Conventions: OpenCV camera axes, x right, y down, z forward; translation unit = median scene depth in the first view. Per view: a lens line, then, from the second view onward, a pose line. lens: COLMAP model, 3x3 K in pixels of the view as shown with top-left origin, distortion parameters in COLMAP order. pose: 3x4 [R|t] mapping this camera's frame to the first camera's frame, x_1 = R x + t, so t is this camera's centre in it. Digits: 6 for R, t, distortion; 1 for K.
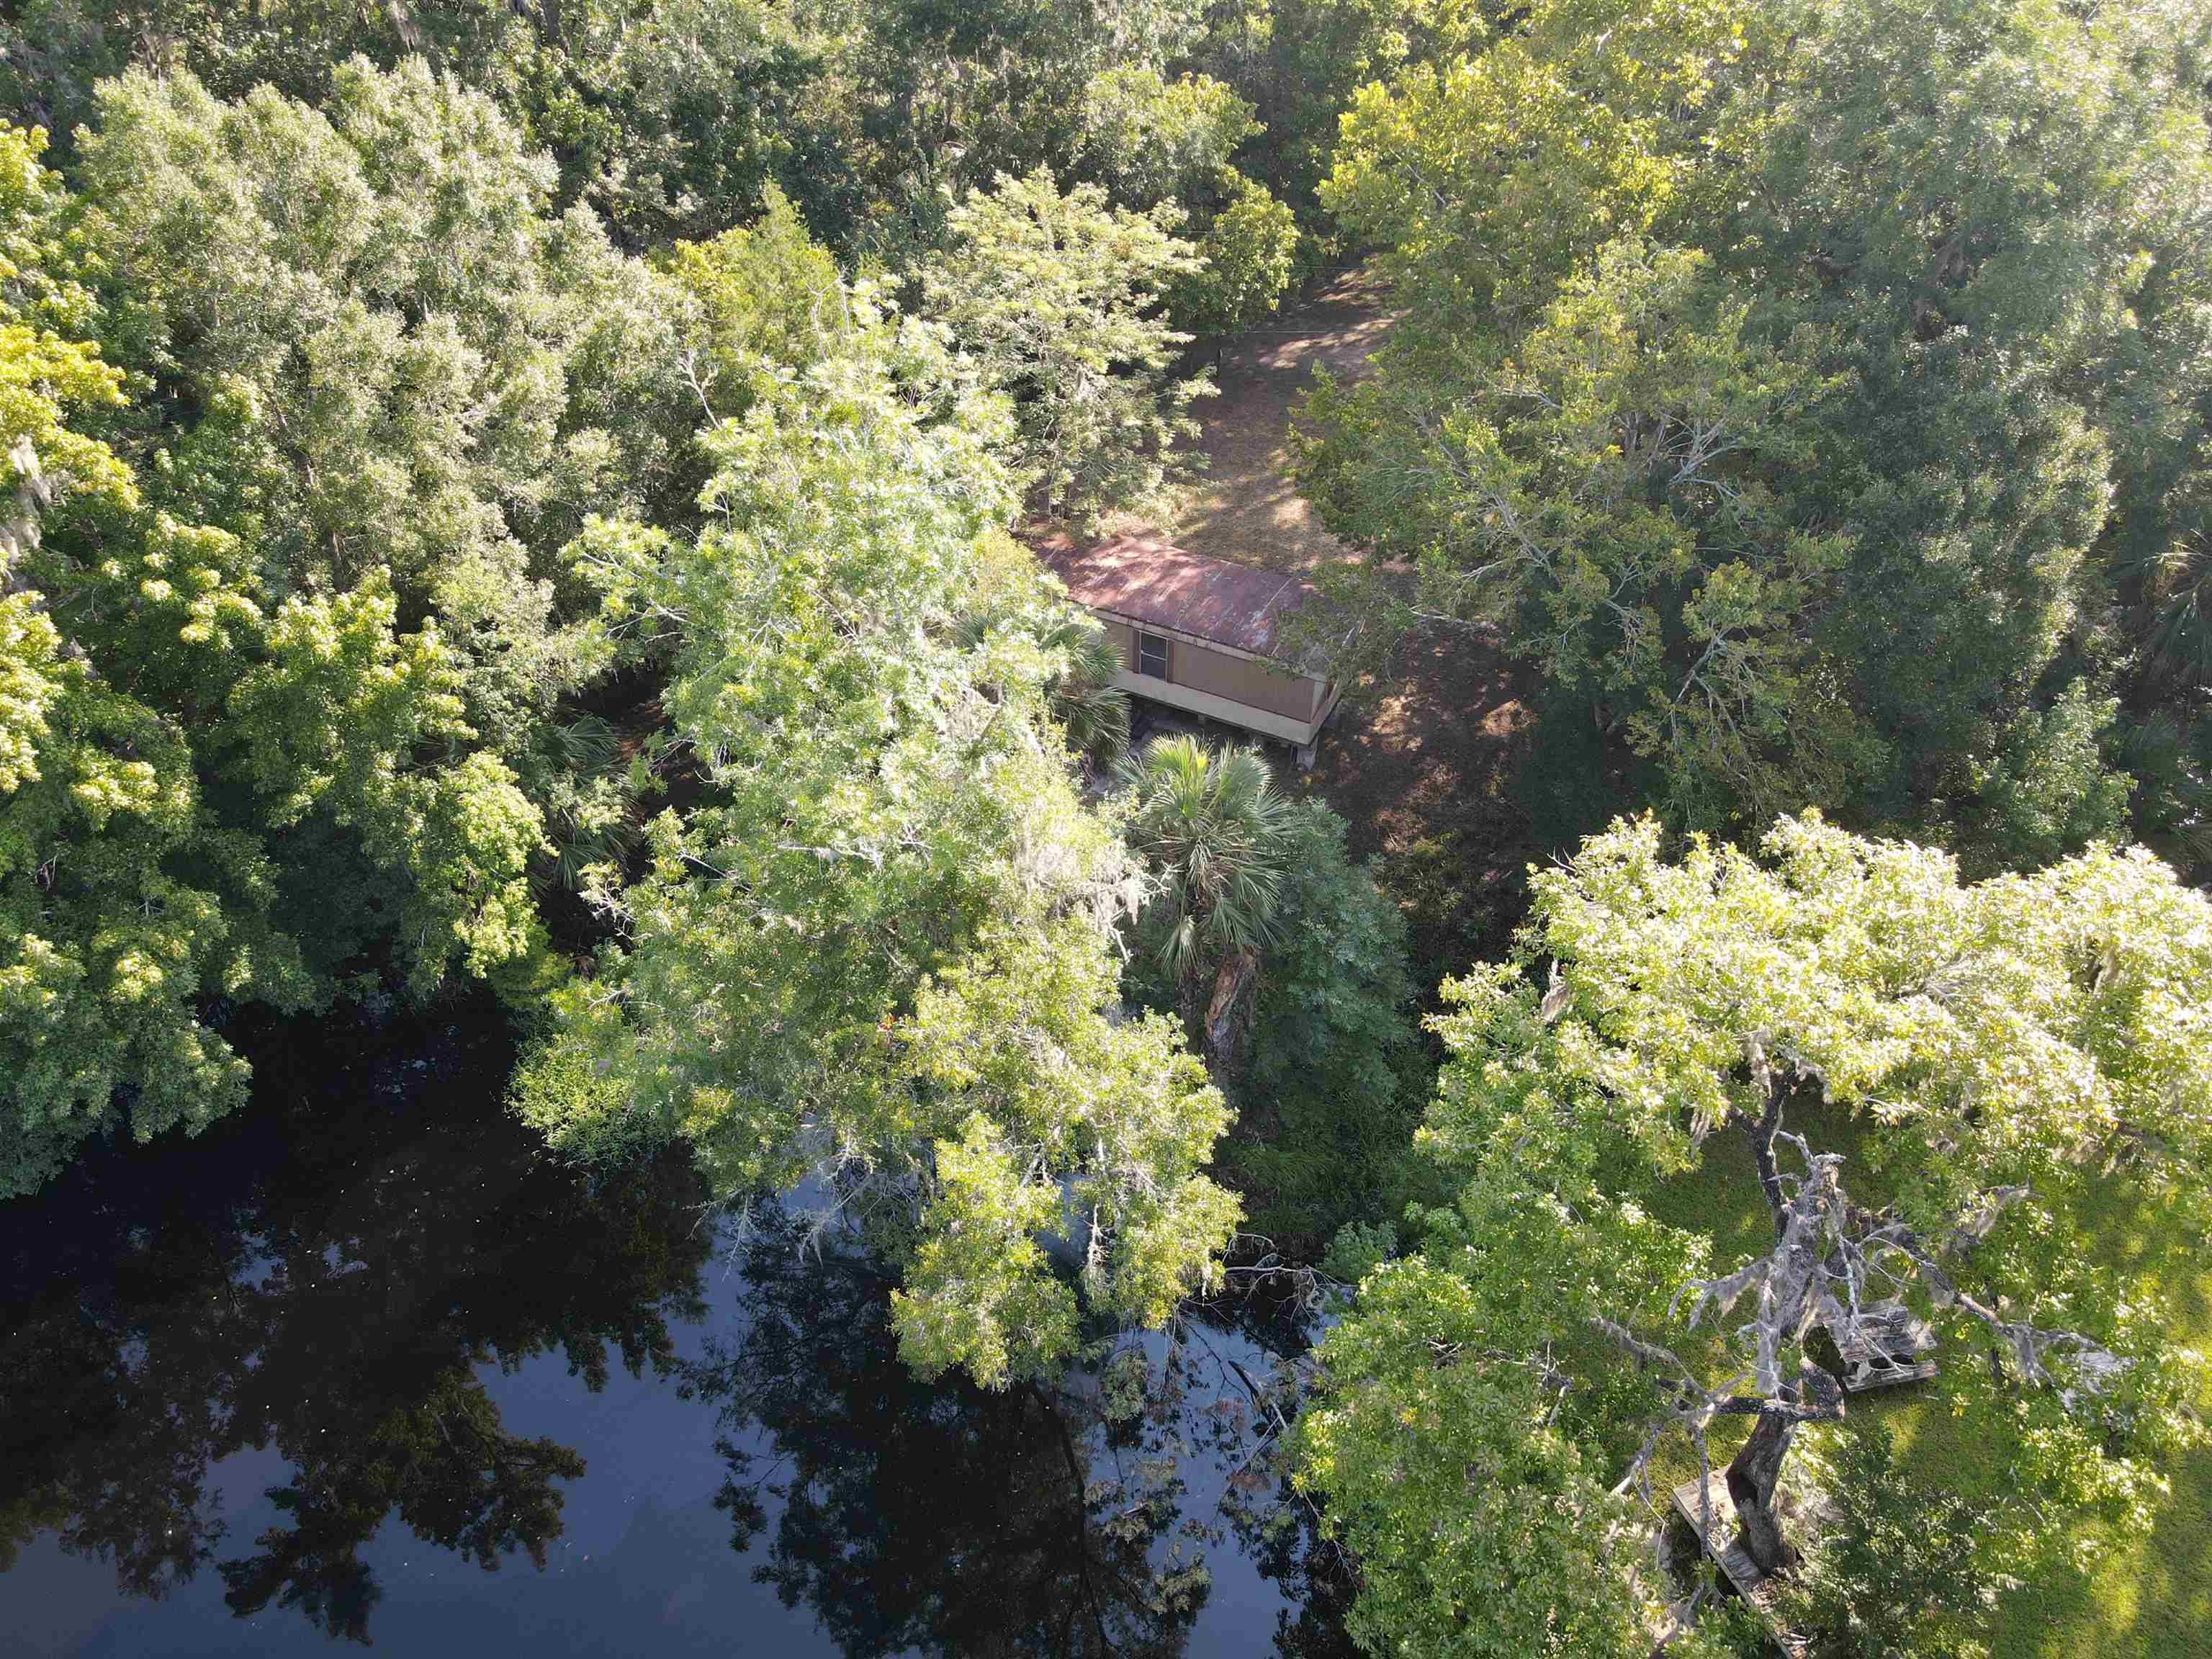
lens RADIAL K [[1616.2, 0, 1106.0], [0, 1616.2, 829.5], [0, 0, 1]] dist [-0.008442, 0.033534]
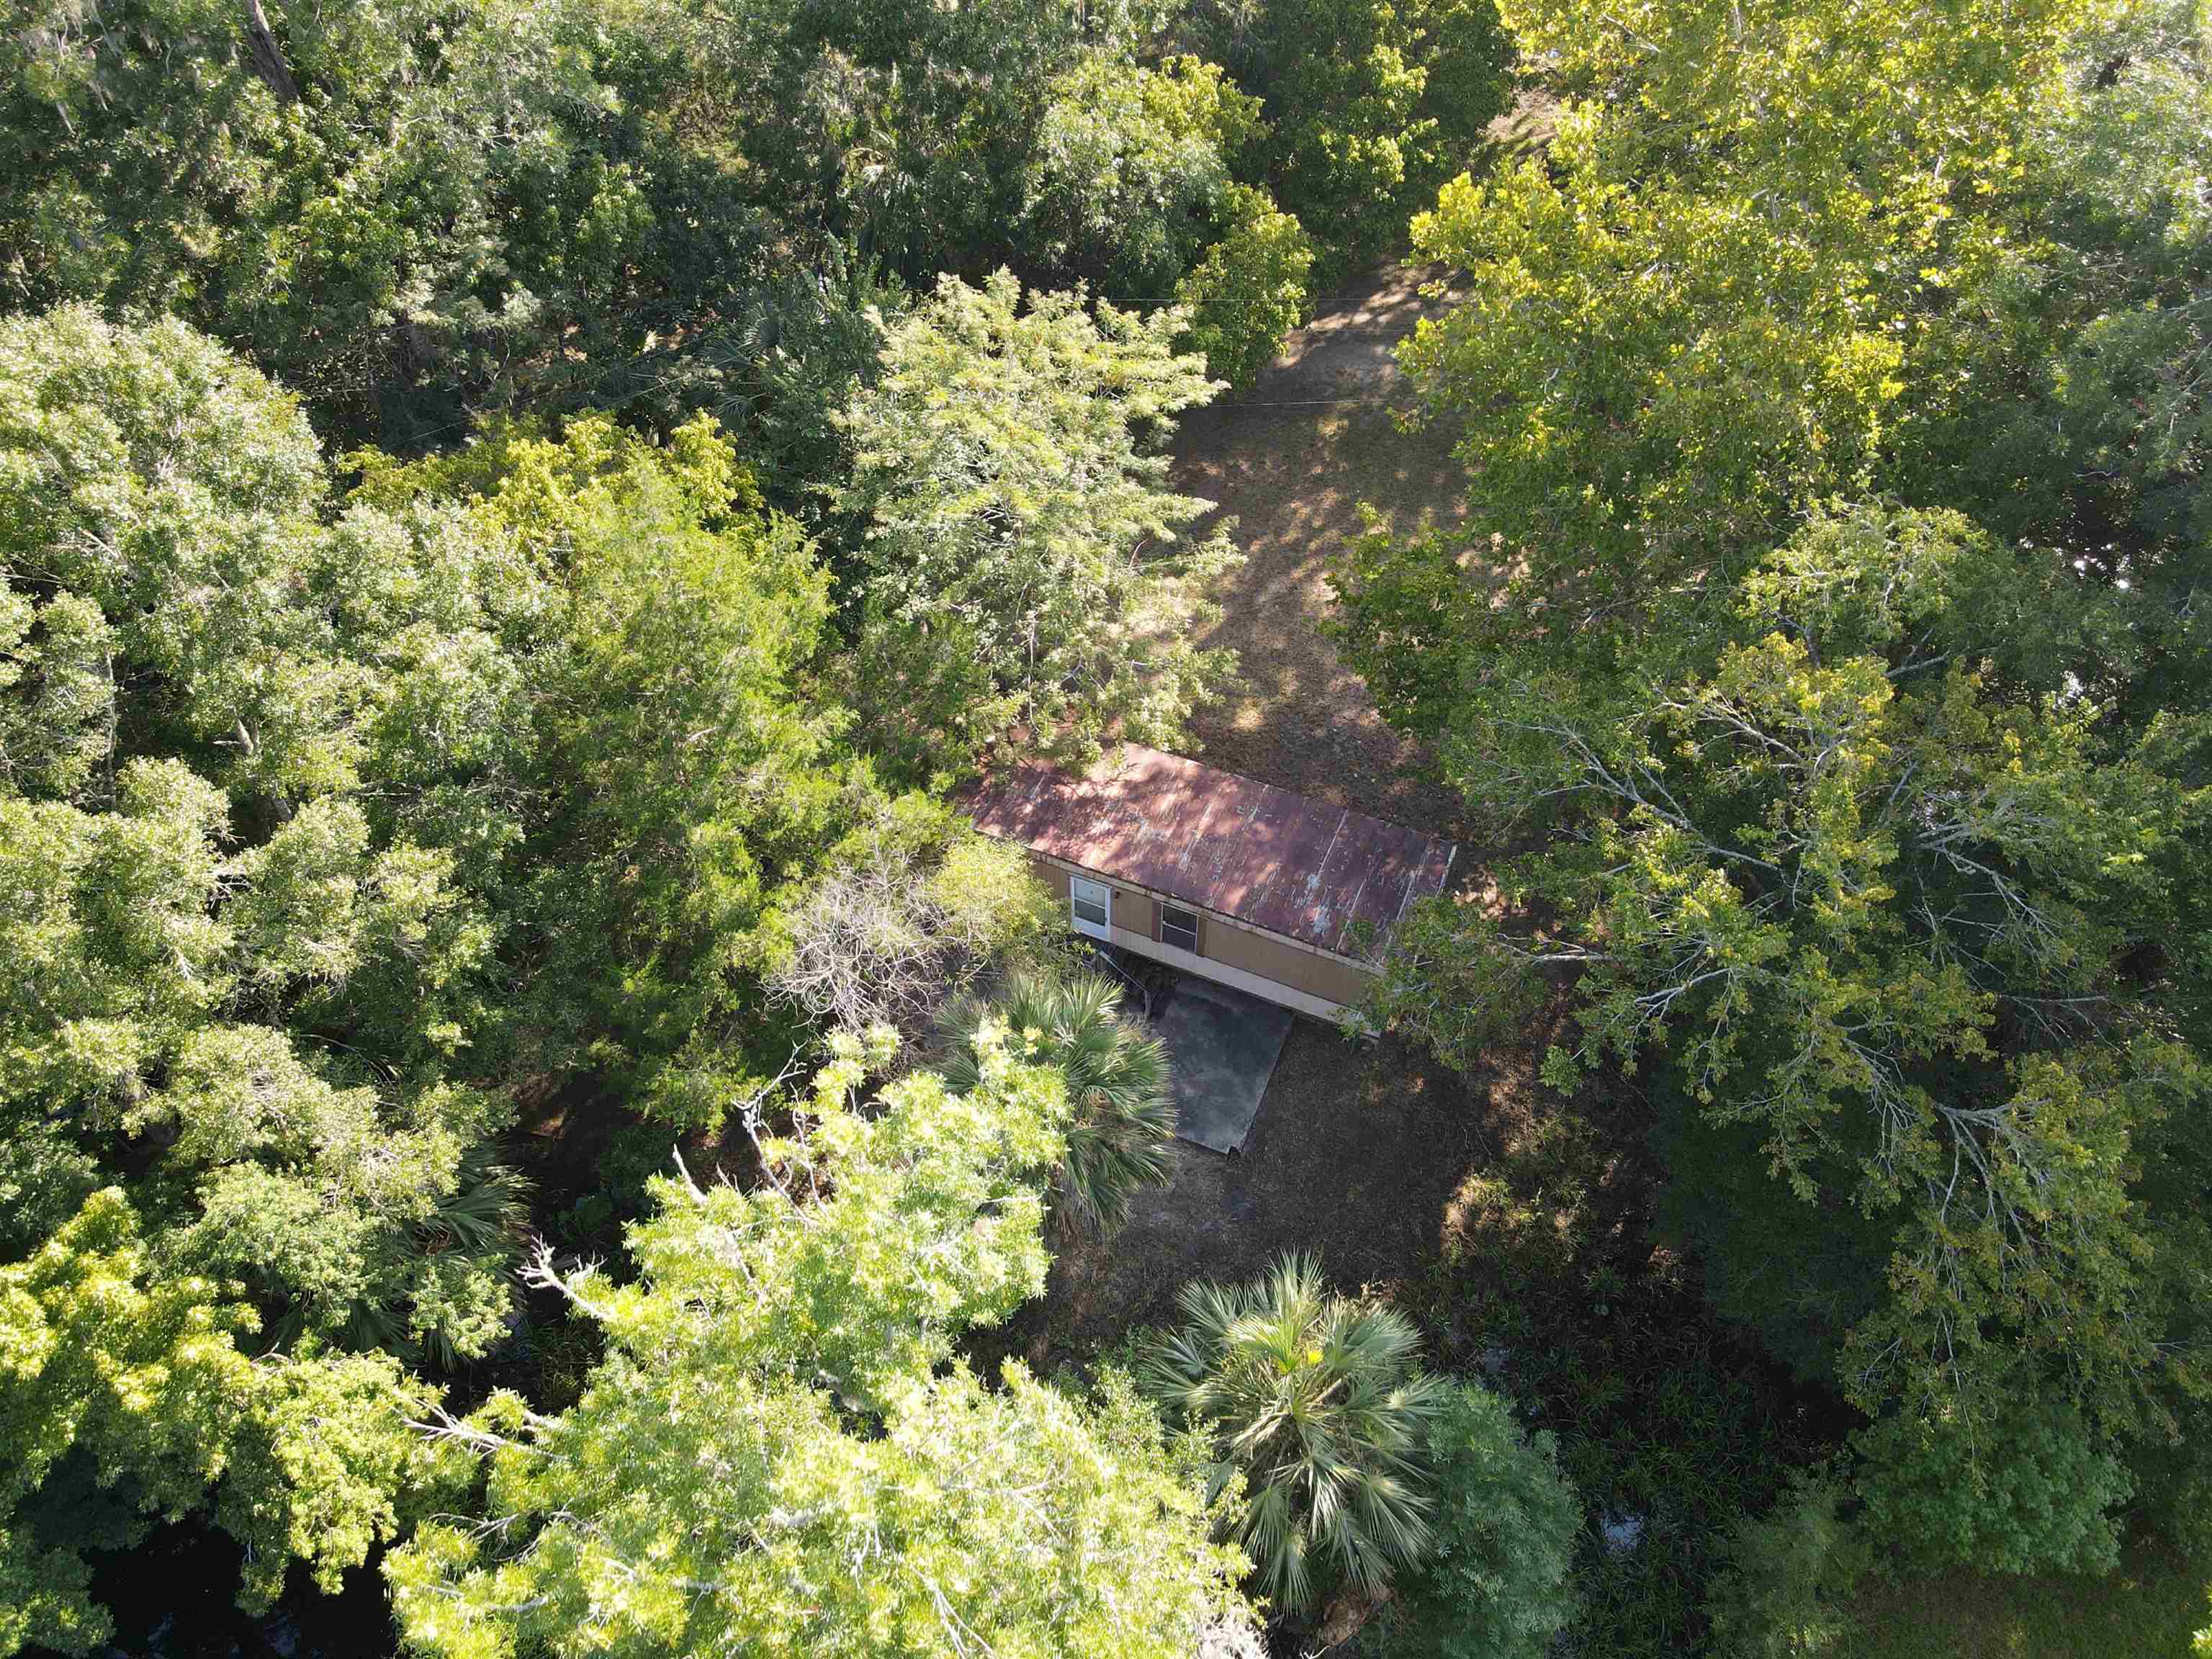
lens RADIAL K [[1616.2, 0, 1106.0], [0, 1616.2, 829.5], [0, 0, 1]] dist [-0.008442, 0.033534]
pose [[0.997716, -0.049653, 0.045790, -0.037942], [0.041968, 0.986909, 0.155724, -0.267205], [-0.052923, -0.153447, 0.986739, 0.225391]]
